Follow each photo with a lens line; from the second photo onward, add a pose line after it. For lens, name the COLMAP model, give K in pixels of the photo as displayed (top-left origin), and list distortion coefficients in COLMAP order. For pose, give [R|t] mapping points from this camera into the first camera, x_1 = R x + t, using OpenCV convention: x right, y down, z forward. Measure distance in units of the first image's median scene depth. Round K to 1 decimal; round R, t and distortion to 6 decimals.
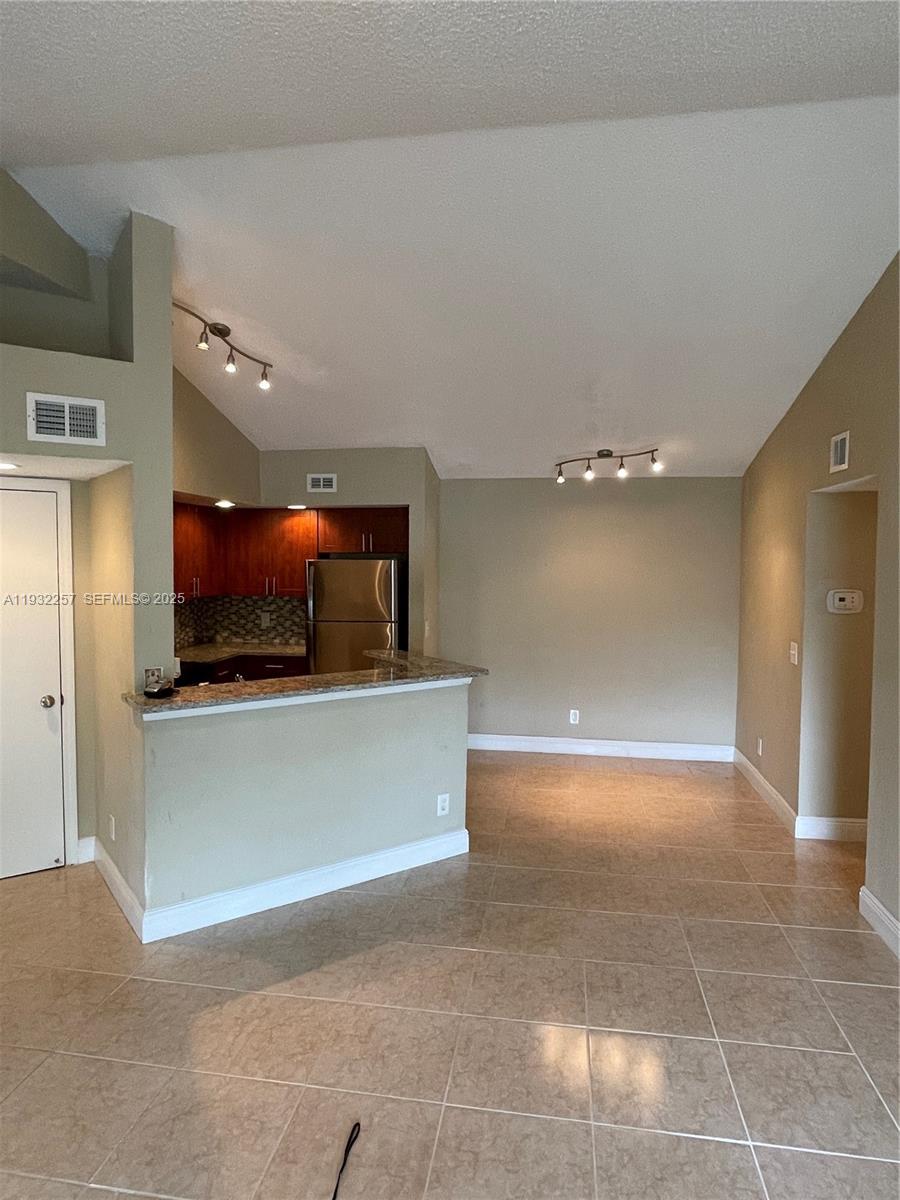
lens RADIAL K [[733.7, 0, 448.6], [0, 733.7, 599.4], [0, 0, 1]] dist [0.000264, -0.000035]
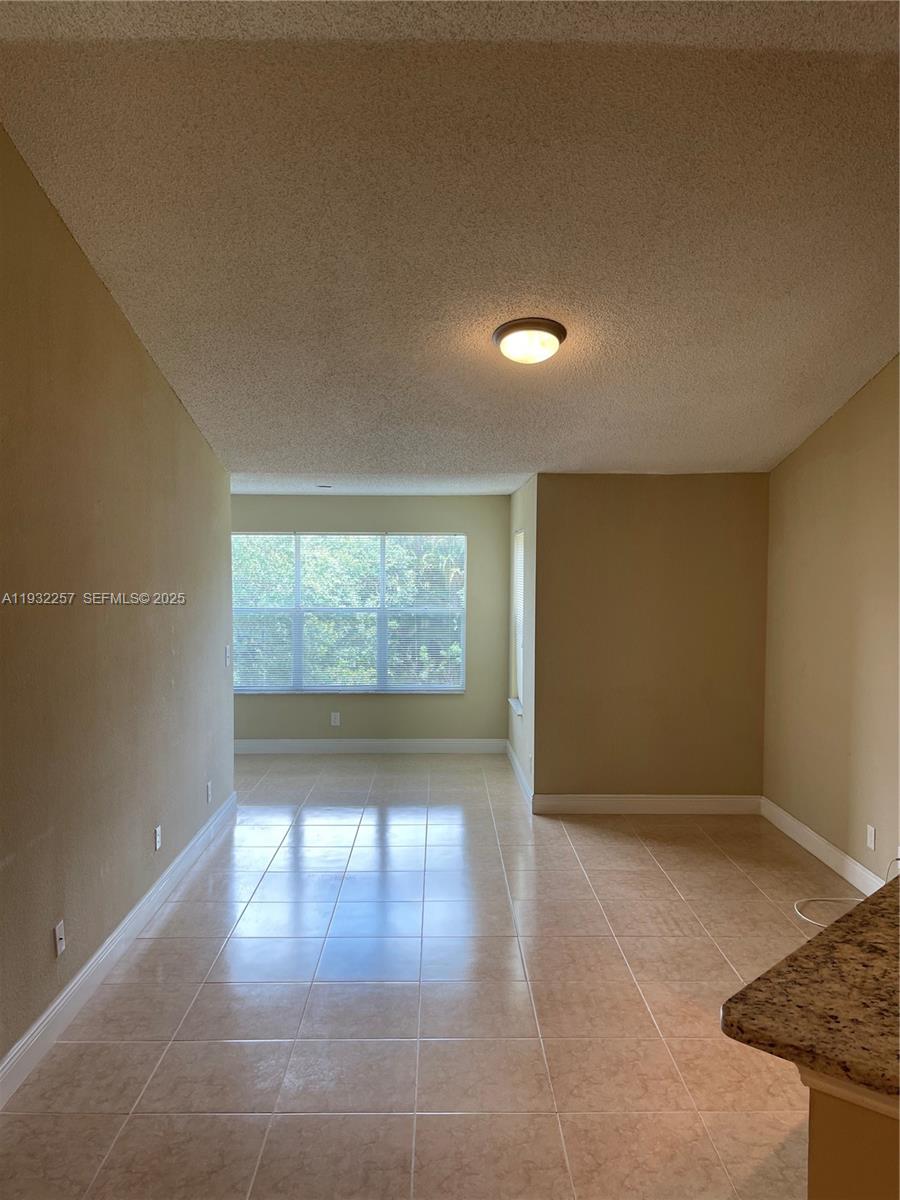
lens RADIAL K [[913.4, 0, 450.0], [0, 913.4, 600.1], [0, 0, 1]] dist [-0.003322, -0.004594]
pose [[-0.986057, 0.000284, -0.166405, 0.319045], [-0.015630, 0.995420, 0.094317, -0.130143], [0.165670, 0.095602, -0.981536, 1.958535]]
